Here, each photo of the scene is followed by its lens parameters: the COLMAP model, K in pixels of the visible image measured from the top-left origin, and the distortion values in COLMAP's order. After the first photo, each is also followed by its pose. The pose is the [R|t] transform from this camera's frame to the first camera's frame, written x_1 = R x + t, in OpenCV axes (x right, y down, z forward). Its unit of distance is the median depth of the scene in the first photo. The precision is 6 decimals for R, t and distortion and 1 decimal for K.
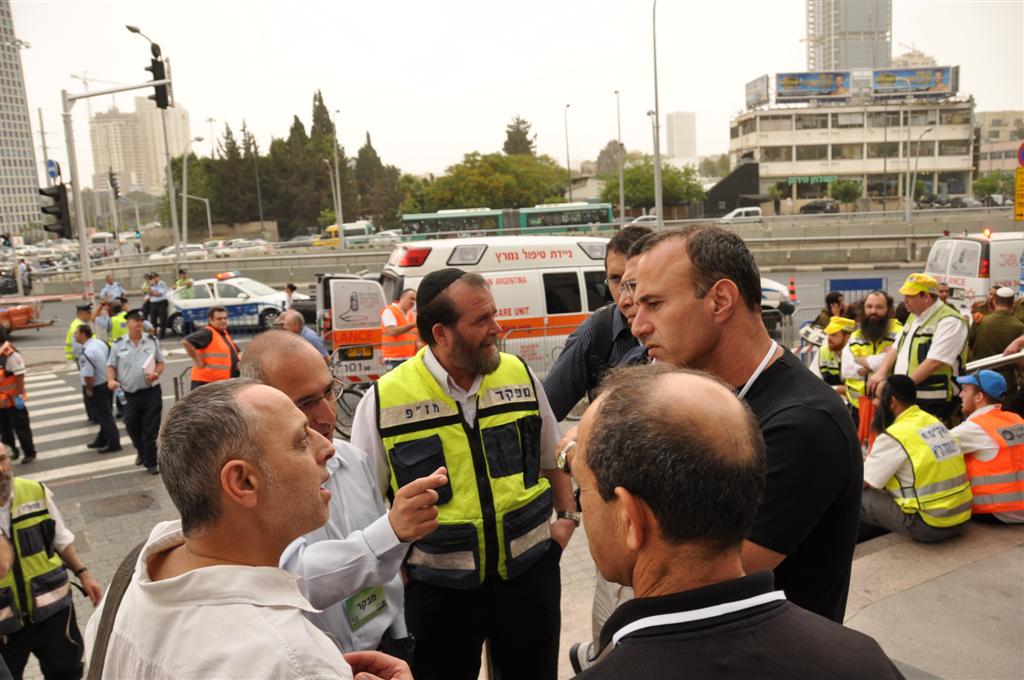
lens RADIAL K [[824.1, 0, 510.7], [0, 824.1, 341.7], [0, 0, 1]] dist [-0.156236, 0.137010]
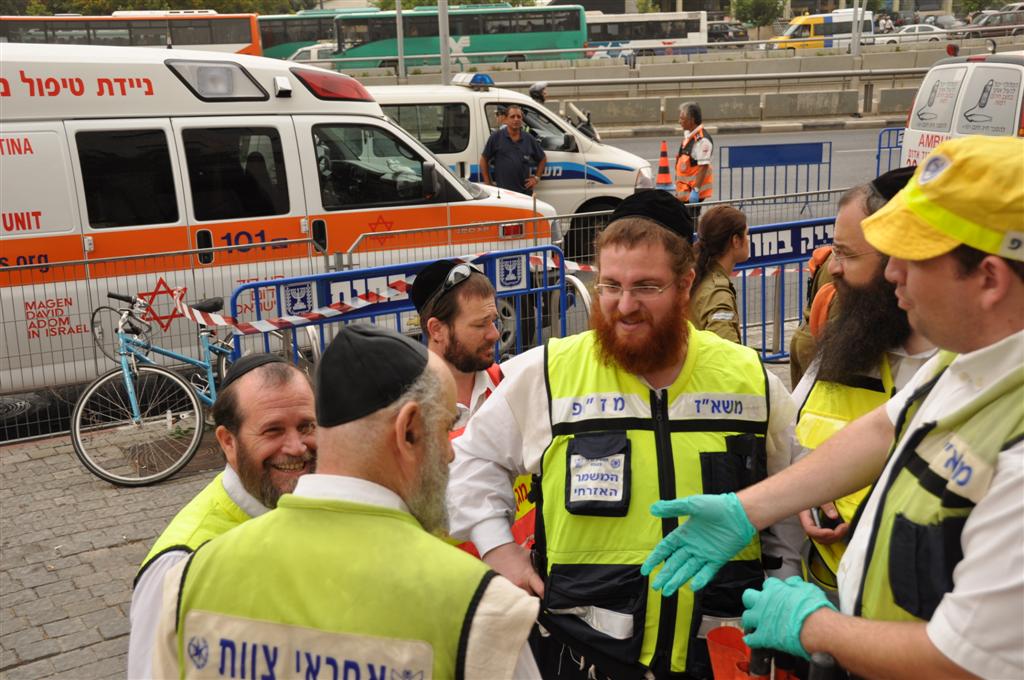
lens RADIAL K [[1215.6, 0, 509.0], [0, 1215.6, 343.1], [0, 0, 1]] dist [0.001316, 0.382703]
pose [[0.980769, -0.031593, 0.192599, 0.118789], [0.015951, 0.996485, 0.082235, -0.019865], [-0.194520, -0.077582, 0.977826, 0.290425]]
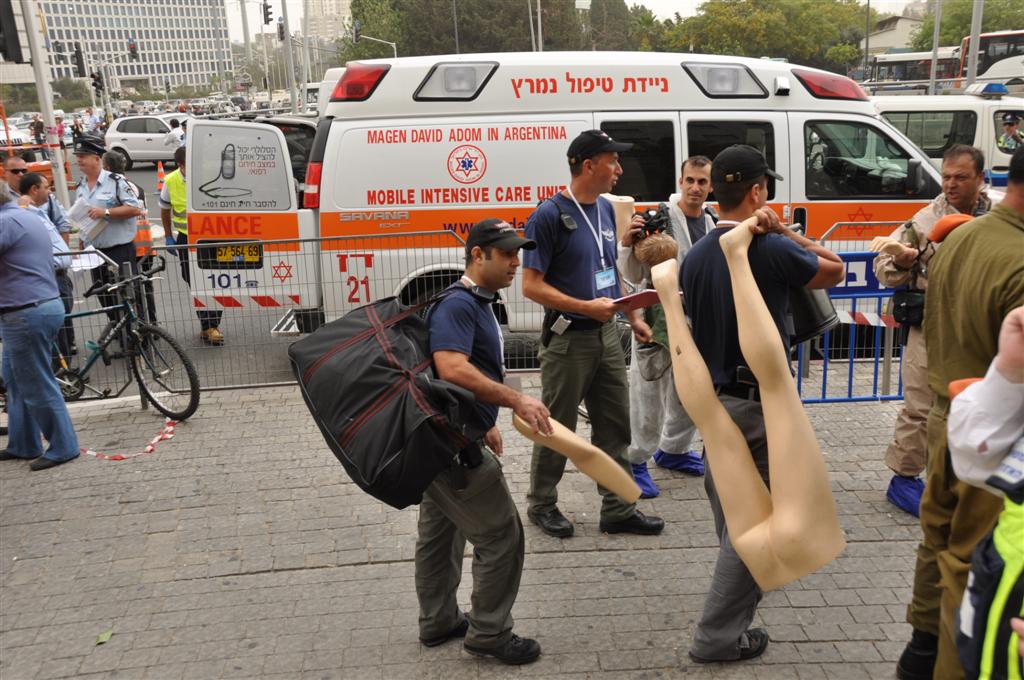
lens RADIAL K [[968.0, 0, 508.5], [0, 968.0, 343.2], [0, 0, 1]] dist [-0.103487, 0.219015]
pose [[0.954786, 0.089677, -0.283445, 0.147991], [-0.056273, 0.990700, 0.123883, -0.015251], [0.291918, -0.102331, 0.950953, 0.356138]]
